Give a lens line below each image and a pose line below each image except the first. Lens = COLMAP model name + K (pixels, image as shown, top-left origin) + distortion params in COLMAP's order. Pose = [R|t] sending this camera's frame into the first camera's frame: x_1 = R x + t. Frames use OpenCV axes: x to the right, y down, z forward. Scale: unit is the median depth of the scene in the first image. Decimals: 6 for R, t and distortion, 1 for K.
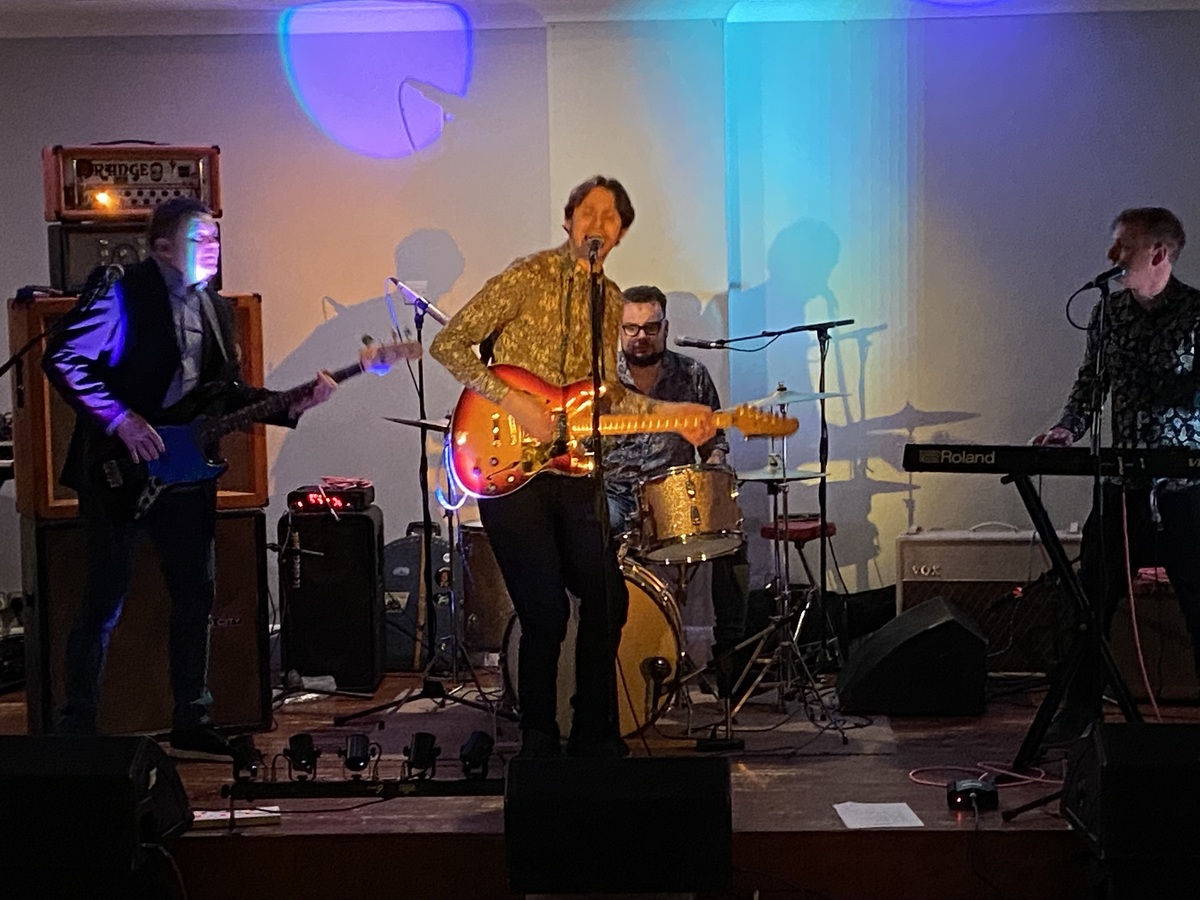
lens RADIAL K [[2579.8, 0, 601.1], [0, 2579.8, 450.4], [0, 0, 1]] dist [0.131227, 0.000000]
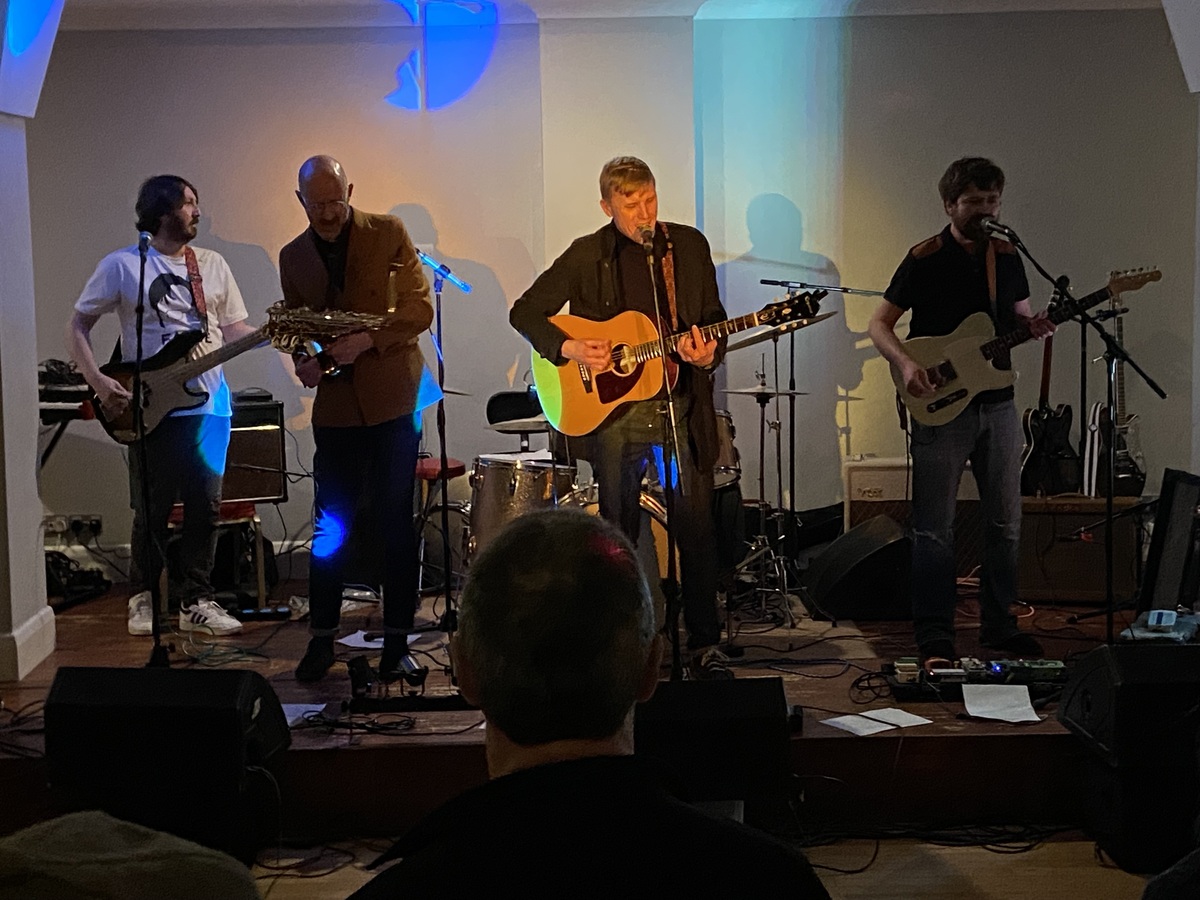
lens RADIAL K [[1990.9, 0, 593.6], [0, 1990.9, 452.5], [0, 0, 1]] dist [0.136384, 0.000000]
pose [[0.997570, -0.010485, 0.068876, -0.060843], [0.007197, 0.998830, 0.047812, -0.015292], [-0.069296, -0.047200, 0.996479, 0.101574]]
